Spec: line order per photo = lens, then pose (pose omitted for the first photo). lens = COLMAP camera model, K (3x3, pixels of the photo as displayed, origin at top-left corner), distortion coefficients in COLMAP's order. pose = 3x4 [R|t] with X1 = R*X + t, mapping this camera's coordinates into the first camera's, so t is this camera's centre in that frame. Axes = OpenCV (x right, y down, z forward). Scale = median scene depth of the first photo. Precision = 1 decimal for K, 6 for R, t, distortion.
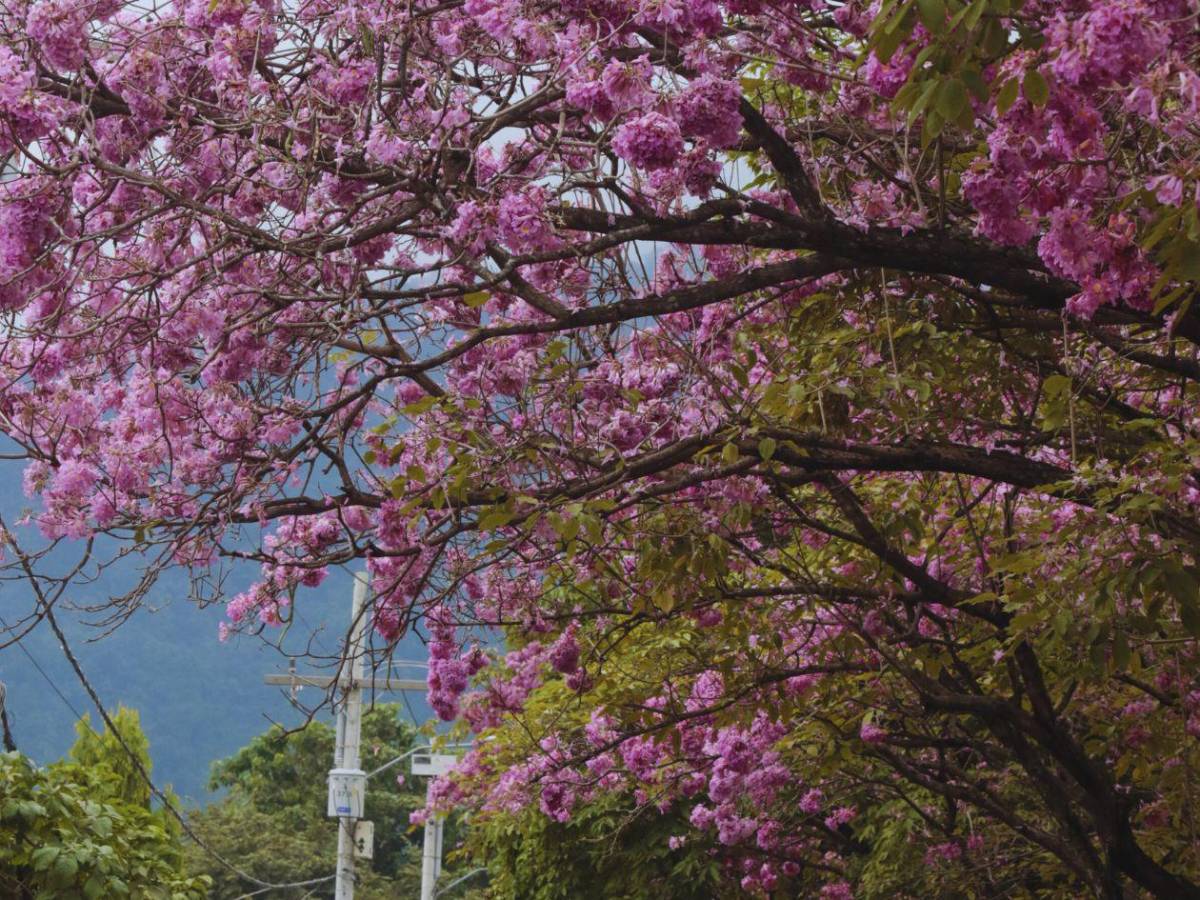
lens RADIAL K [[3666.7, 0, 600.0], [0, 3666.7, 450.0], [0, 0, 1]] dist [-0.197054, -0.513418]
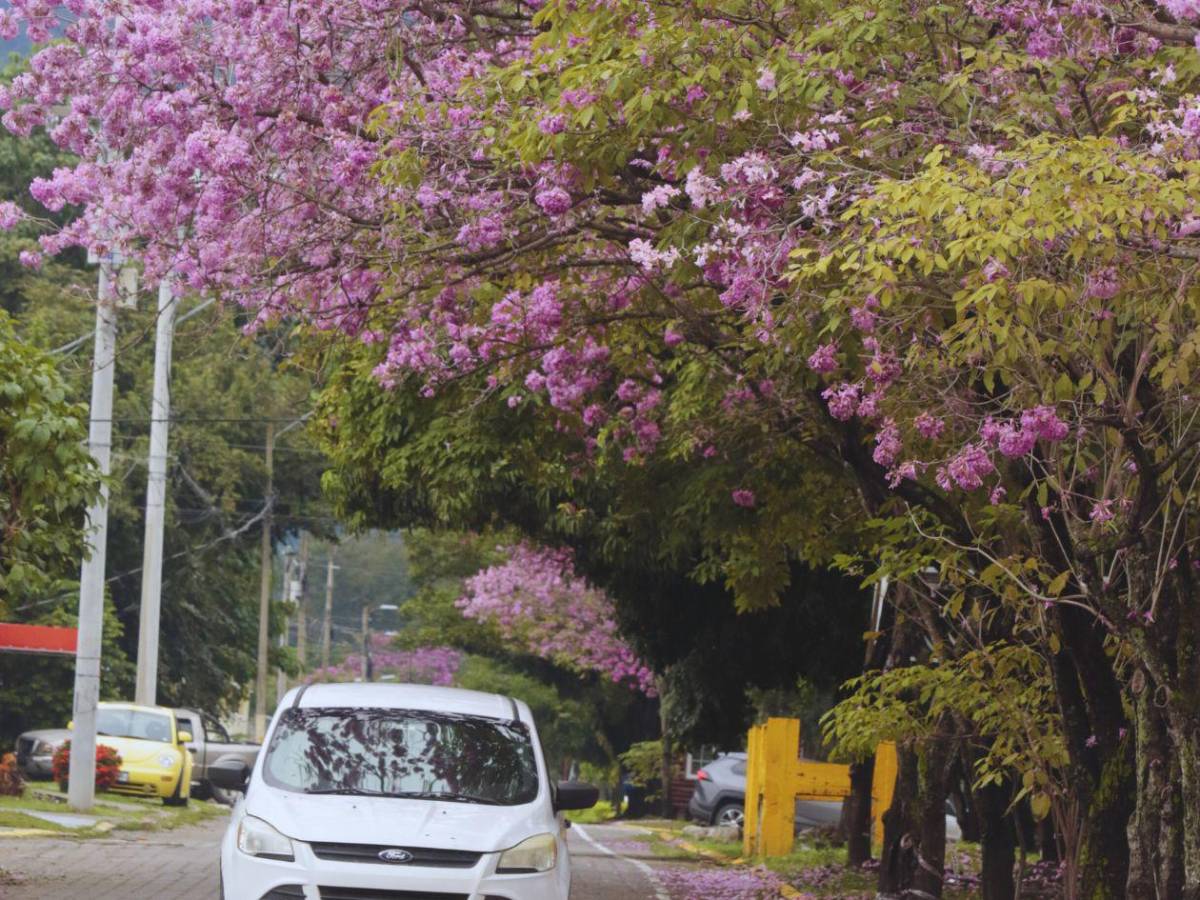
lens RADIAL K [[3666.7, 0, 600.0], [0, 3666.7, 450.0], [0, 0, 1]] dist [-0.197054, -0.513418]
pose [[0.998690, 0.004414, 0.050987, -0.016664], [-0.011388, 0.990461, 0.137322, -0.057619], [-0.049894, -0.137723, 0.989213, -0.273522]]
